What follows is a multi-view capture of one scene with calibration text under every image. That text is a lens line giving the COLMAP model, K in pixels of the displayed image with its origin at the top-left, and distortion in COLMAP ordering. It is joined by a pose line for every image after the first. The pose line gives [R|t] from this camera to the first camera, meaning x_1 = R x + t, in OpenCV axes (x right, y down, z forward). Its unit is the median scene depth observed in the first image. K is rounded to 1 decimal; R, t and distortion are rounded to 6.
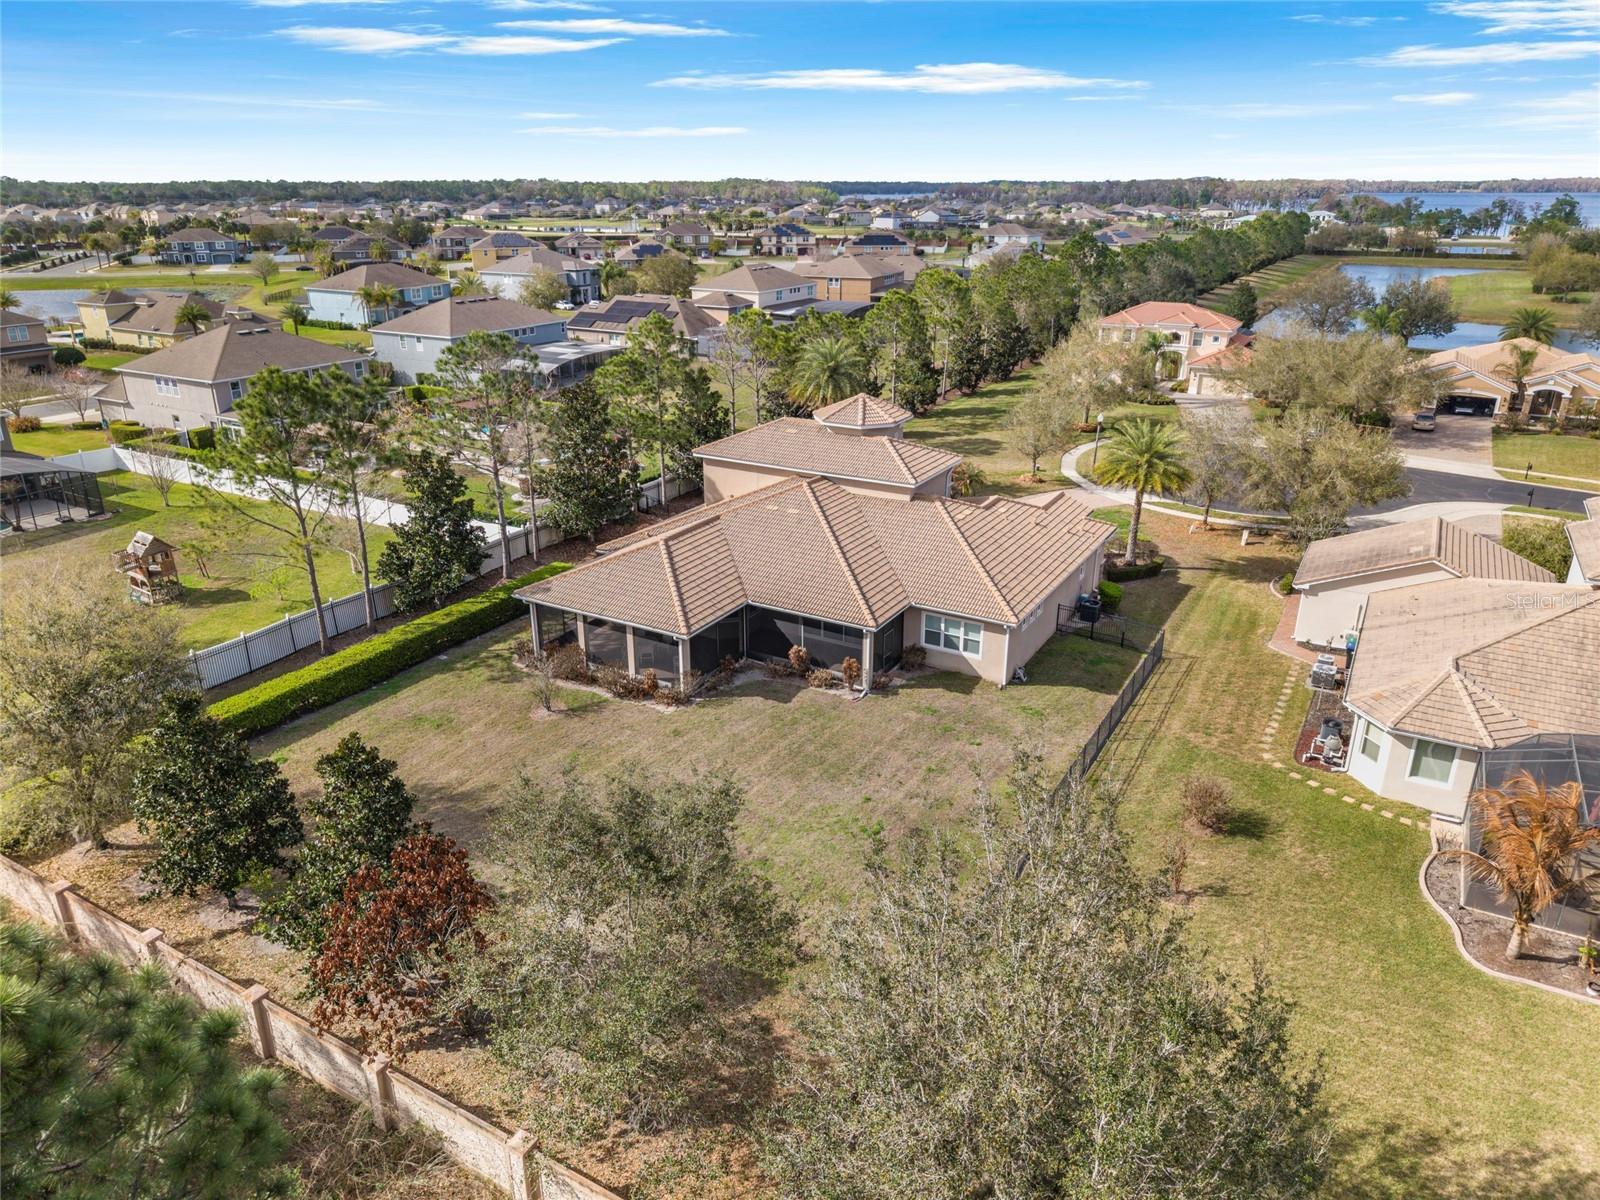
lens RADIAL K [[1063.0, 0, 796.7], [0, 1063.0, 603.3], [0, 0, 1]] dist [-0.004415, 0.000154]
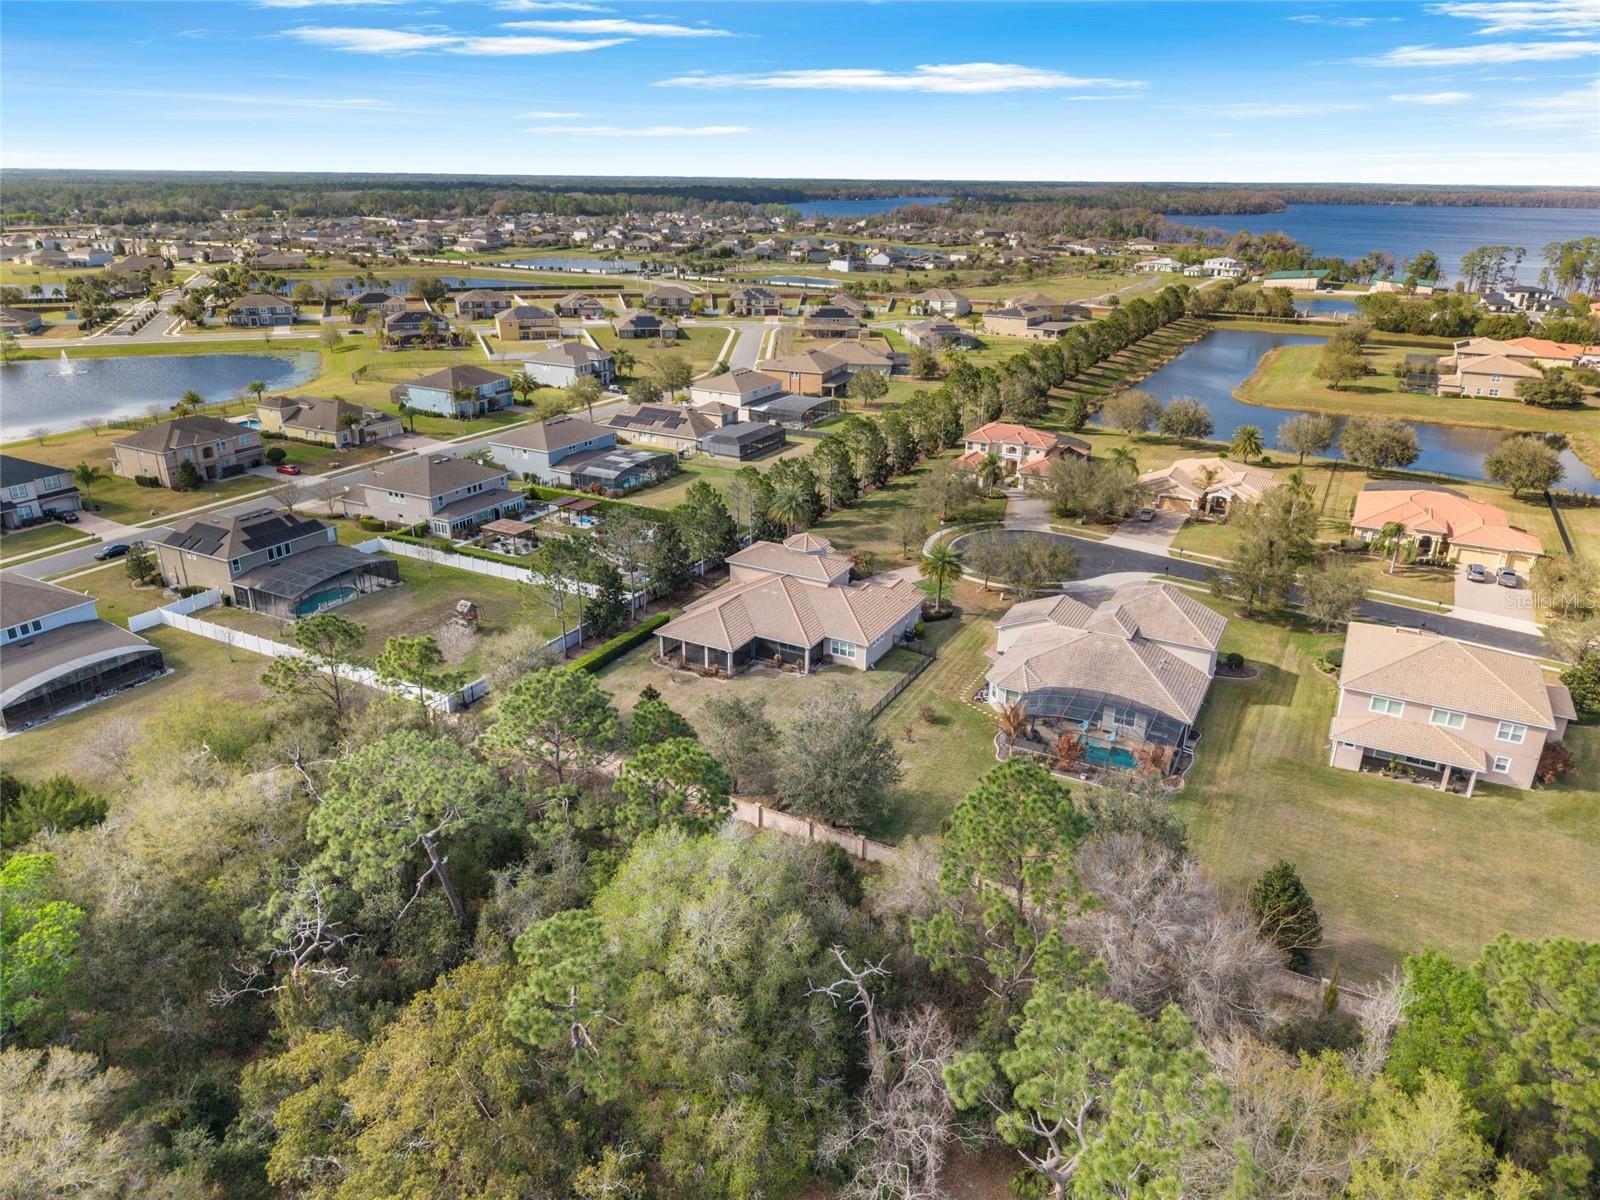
lens RADIAL K [[1063.0, 0, 796.7], [0, 1063.0, 603.3], [0, 0, 1]] dist [-0.004415, 0.000154]
pose [[0.999389, -0.001954, 0.034908, -0.033155], [0.001749, 0.999981, 0.005893, -0.074698], [-0.034919, -0.005828, 0.999373, -1.163007]]
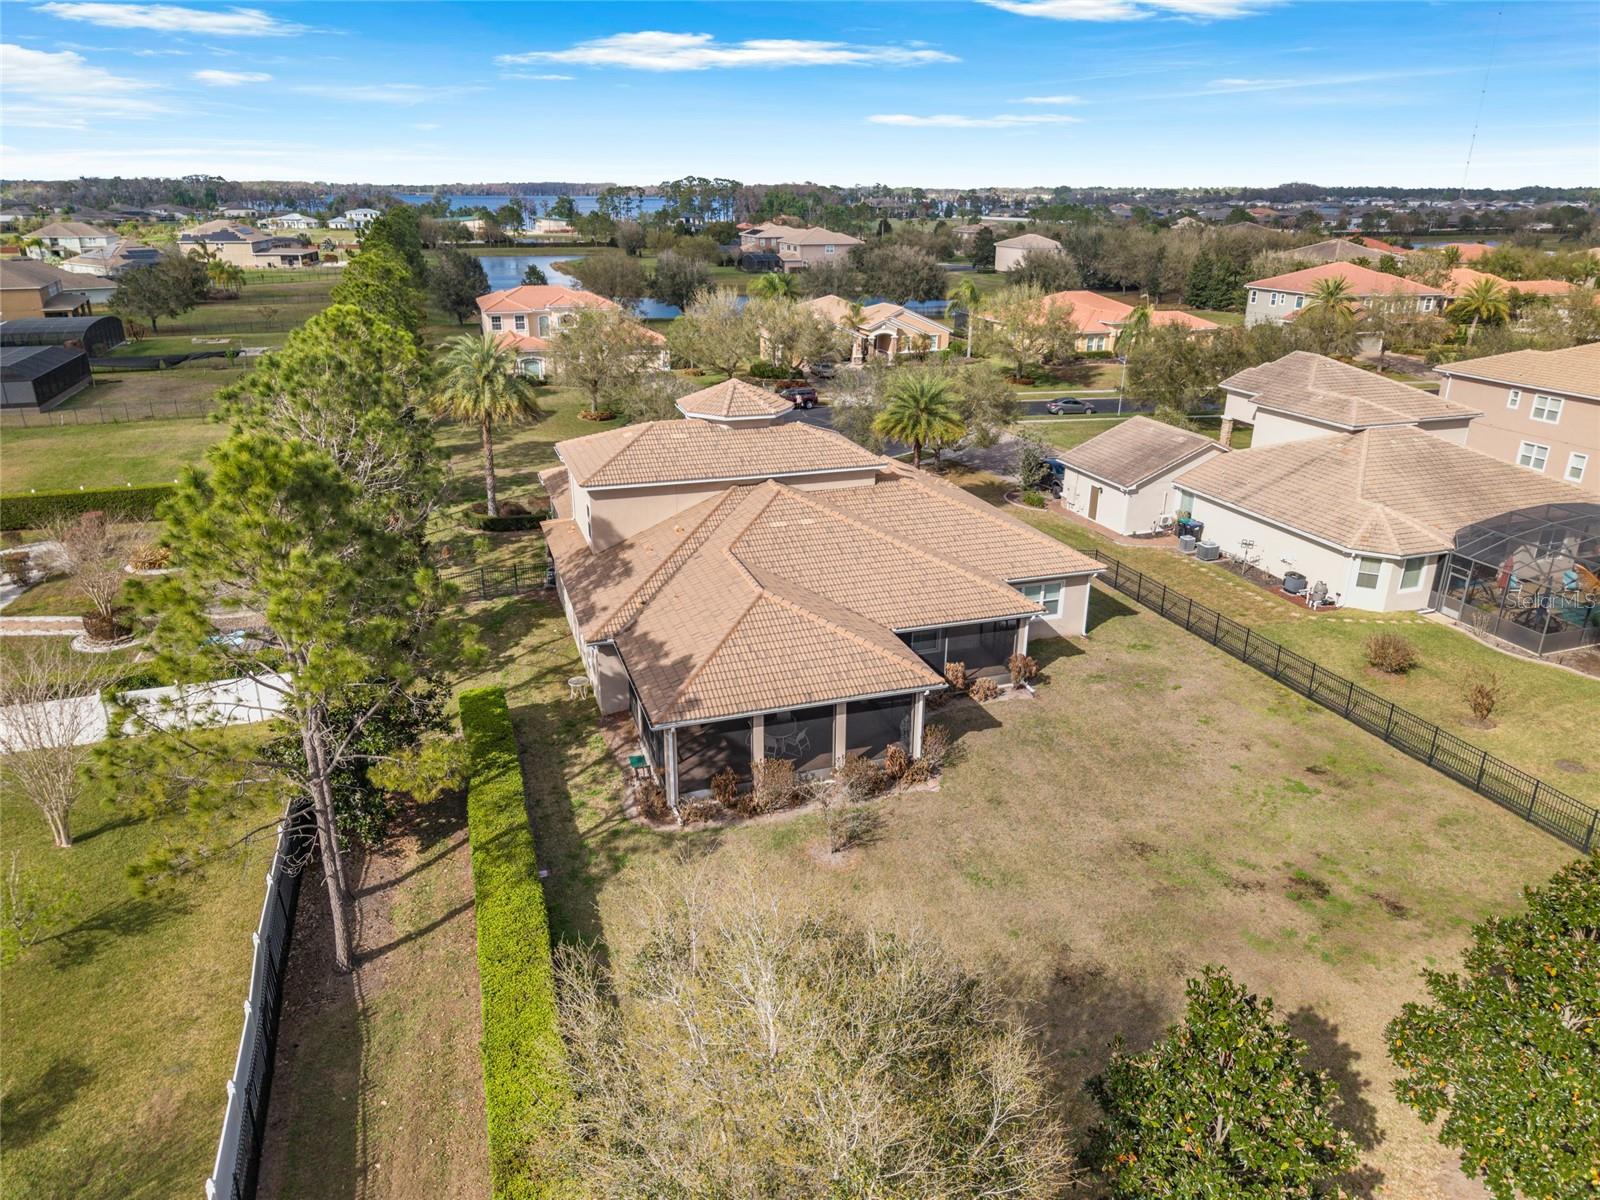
lens RADIAL K [[1063.0, 0, 796.7], [0, 1063.0, 603.3], [0, 0, 1]] dist [-0.004415, 0.000154]
pose [[0.651866, -0.266218, 0.710069, -0.577178], [0.268046, 0.956798, 0.112647, -0.115275], [-0.709381, 0.116901, 0.695063, 0.426003]]
